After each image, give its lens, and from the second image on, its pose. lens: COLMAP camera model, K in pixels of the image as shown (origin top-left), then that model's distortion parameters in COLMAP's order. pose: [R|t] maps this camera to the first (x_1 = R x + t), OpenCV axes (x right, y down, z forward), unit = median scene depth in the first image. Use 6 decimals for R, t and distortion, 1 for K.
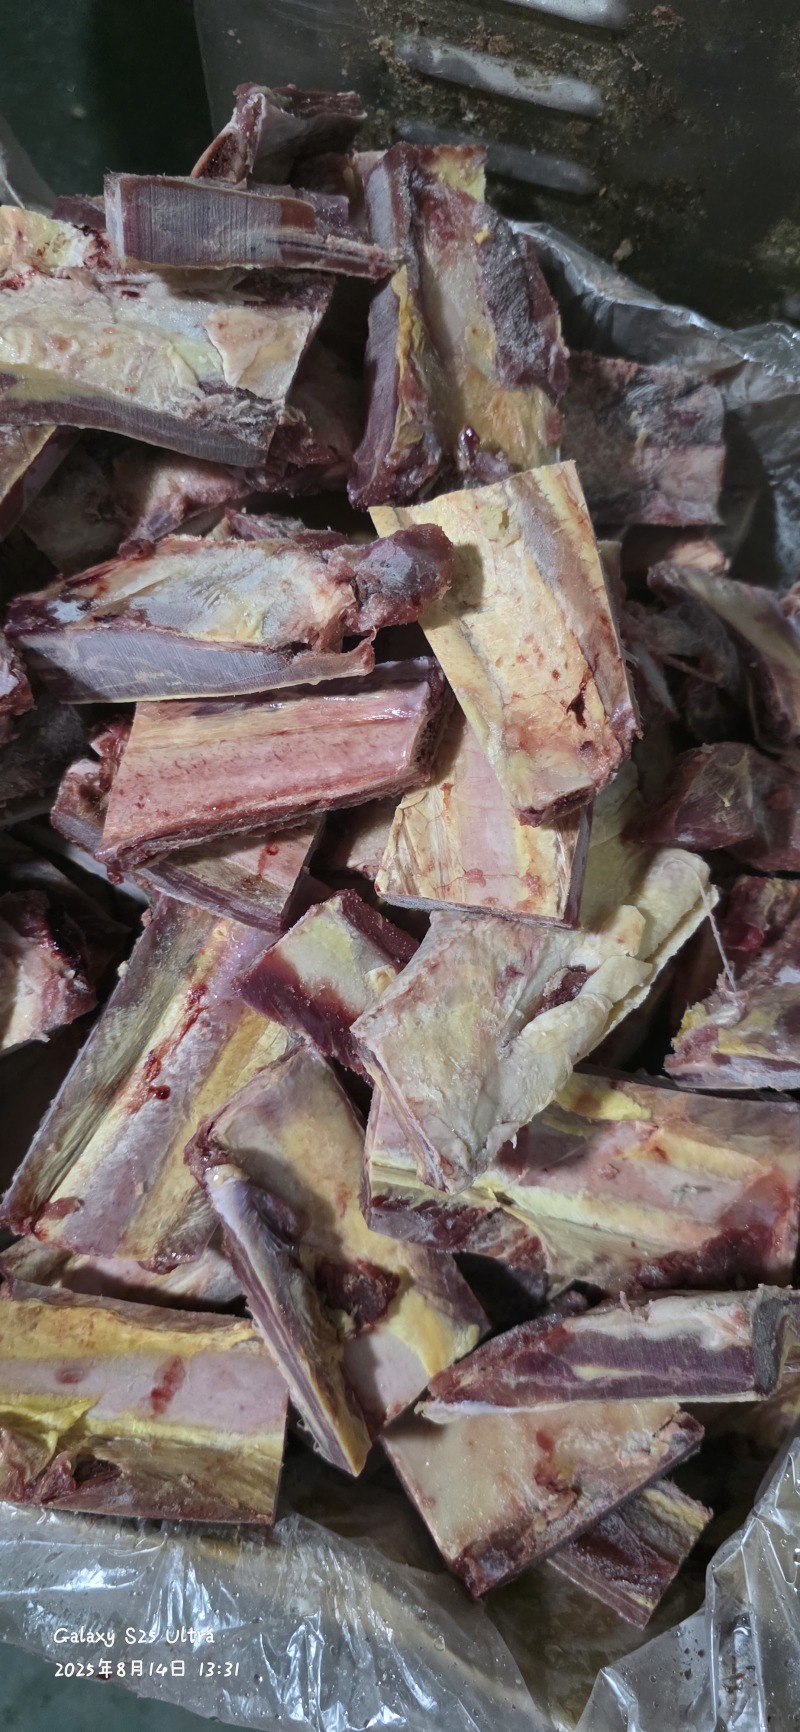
lens RADIAL K [[1218.2, 0, 331.9], [0, 1218.2, 791.1], [0, 0, 1]] dist [0.027612, -0.045440]
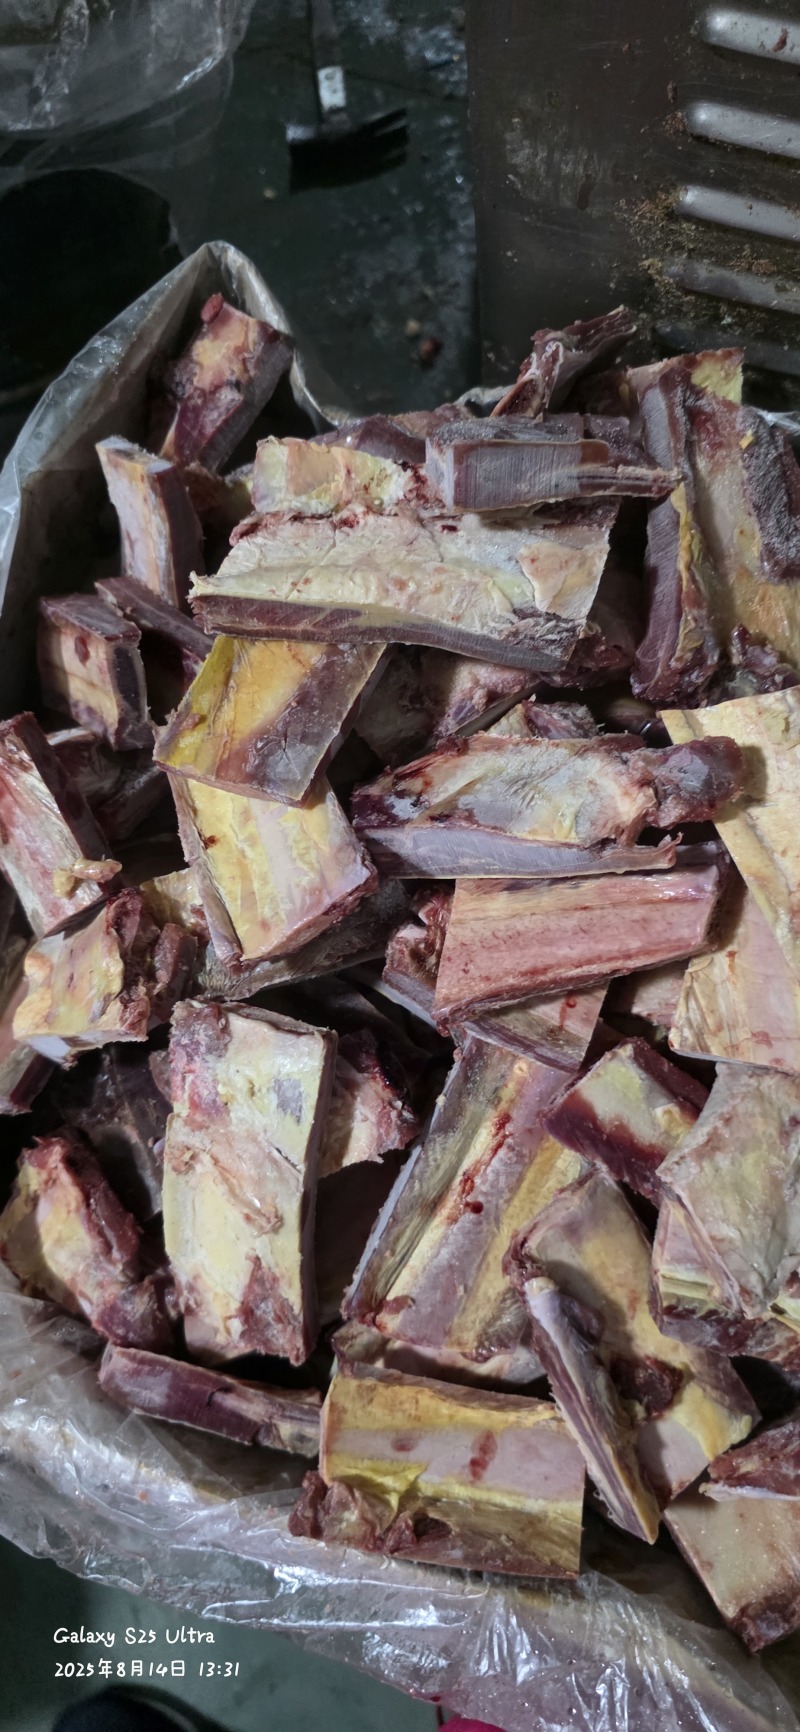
lens RADIAL K [[1171.3, 0, 376.0], [0, 1171.3, 849.6], [0, 0, 1]] dist [0.036860, -0.044778]
pose [[0.994523, -0.003173, -0.104471, -0.118911], [0.005434, 0.999757, 0.021360, -0.124908], [0.104378, -0.021811, 0.994298, -0.129173]]
